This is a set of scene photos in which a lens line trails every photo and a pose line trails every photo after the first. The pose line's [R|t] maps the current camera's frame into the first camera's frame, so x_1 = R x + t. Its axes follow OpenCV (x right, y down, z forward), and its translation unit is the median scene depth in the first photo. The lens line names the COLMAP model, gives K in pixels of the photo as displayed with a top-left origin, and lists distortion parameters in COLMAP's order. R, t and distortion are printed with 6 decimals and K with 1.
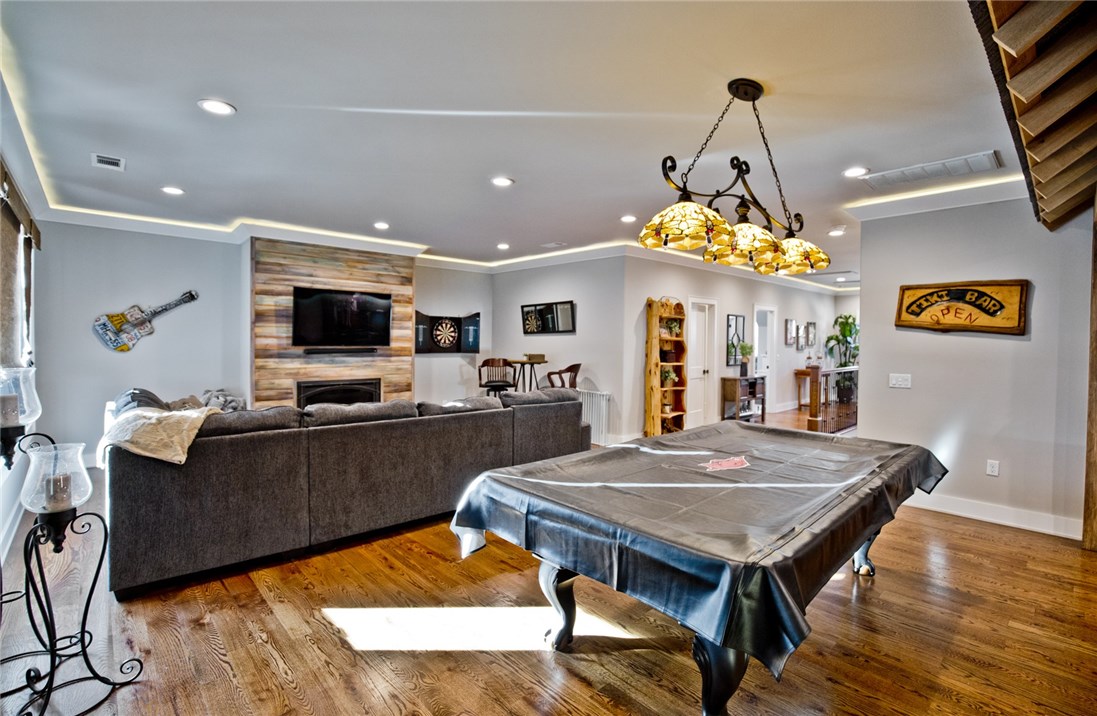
lens RADIAL K [[504.4, 0, 555.5], [0, 504.4, 350.3], [0, 0, 1]] dist [-0.021999, 0.001948]
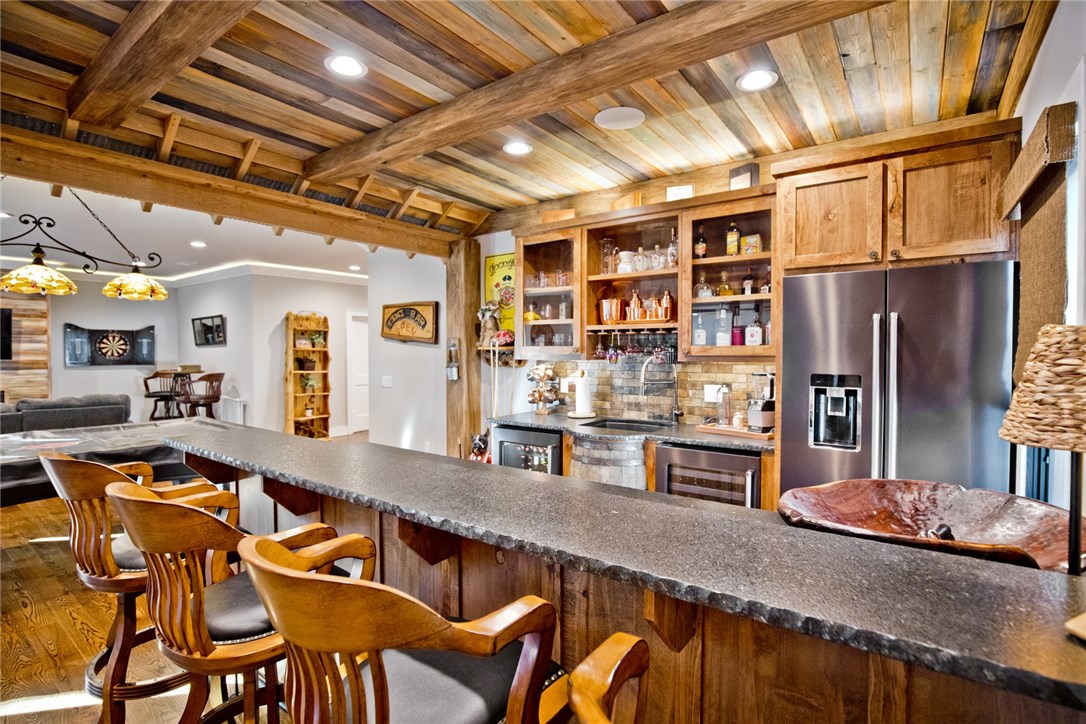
lens RADIAL K [[519.4, 0, 547.6], [0, 519.4, 359.5], [0, 0, 1]] dist [-0.019688, 0.001686]
pose [[0.983166, -0.014615, 0.182130, 0.535415], [0.014940, 0.999888, -0.000412, 0.008132], [-0.182103, 0.003126, 0.983274, -0.213764]]
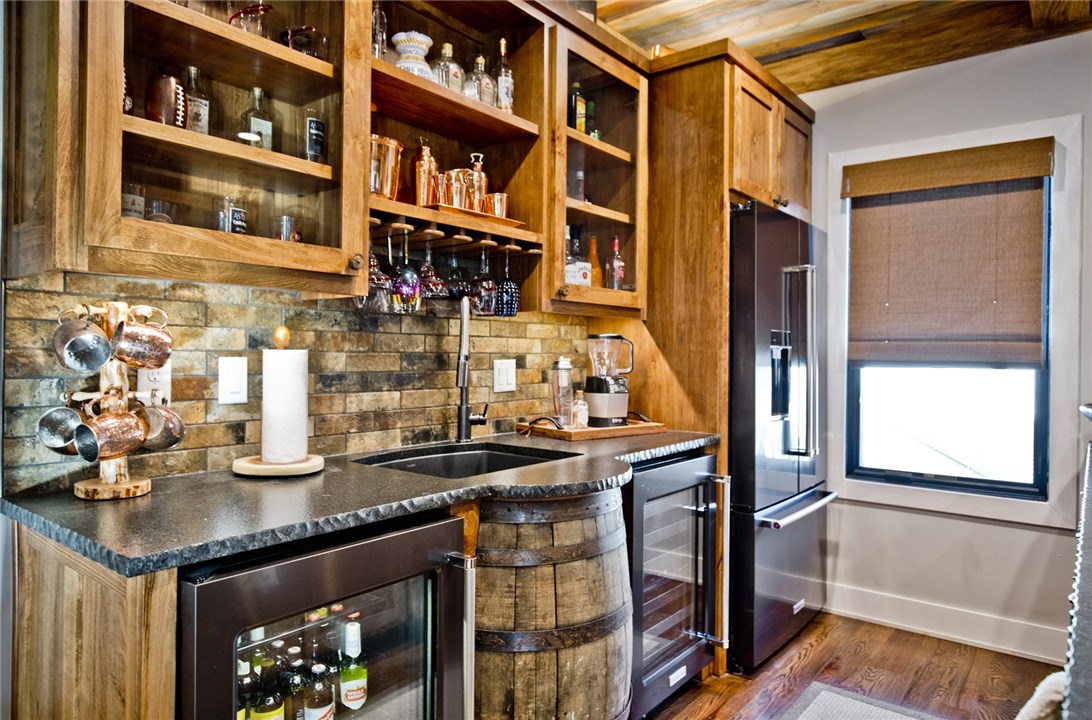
lens RADIAL K [[701.4, 0, 546.6], [0, 701.4, 353.6], [0, 0, 1]] dist [-0.000726, -0.000131]
pose [[-0.143538, -0.009422, 0.989600, 0.412792], [0.011582, 0.999870, 0.011199, 0.028426], [-0.989577, 0.013069, -0.143411, 0.294553]]
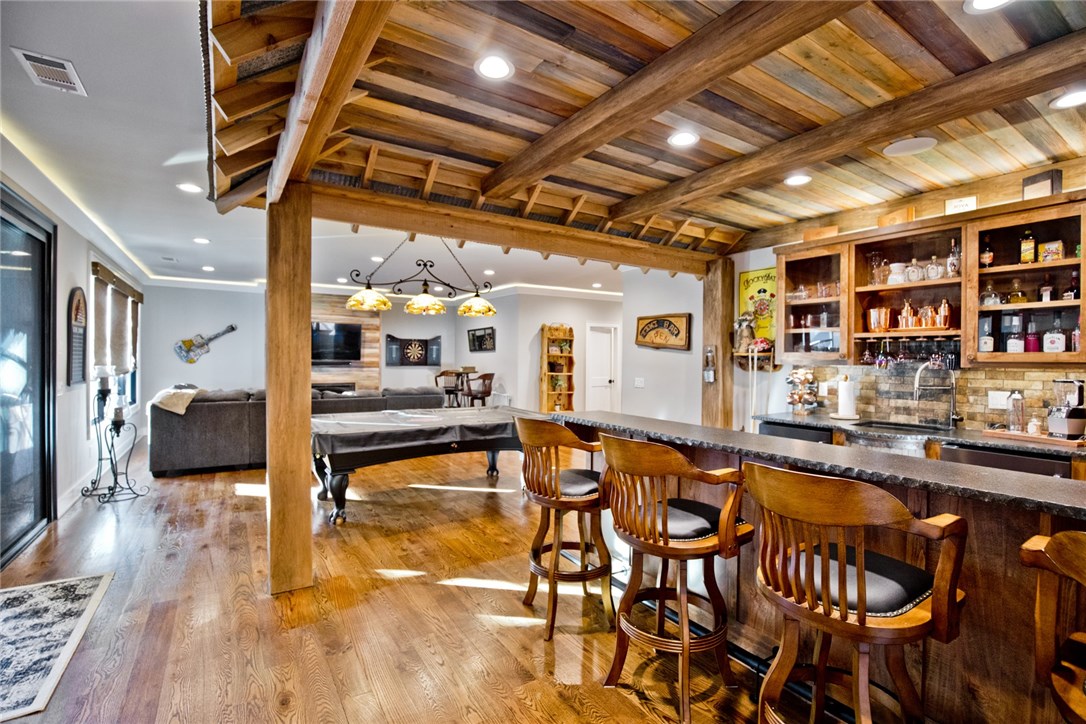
lens RADIAL K [[501.8, 0, 550.6], [0, 501.8, 359.5], [0, 0, 1]] dist [-0.027691, 0.005579]
pose [[0.985196, -0.001392, -0.171425, 0.432051], [-0.001690, 0.999840, -0.017830, 0.013113], [0.171422, 0.017856, 0.985036, -0.300000]]
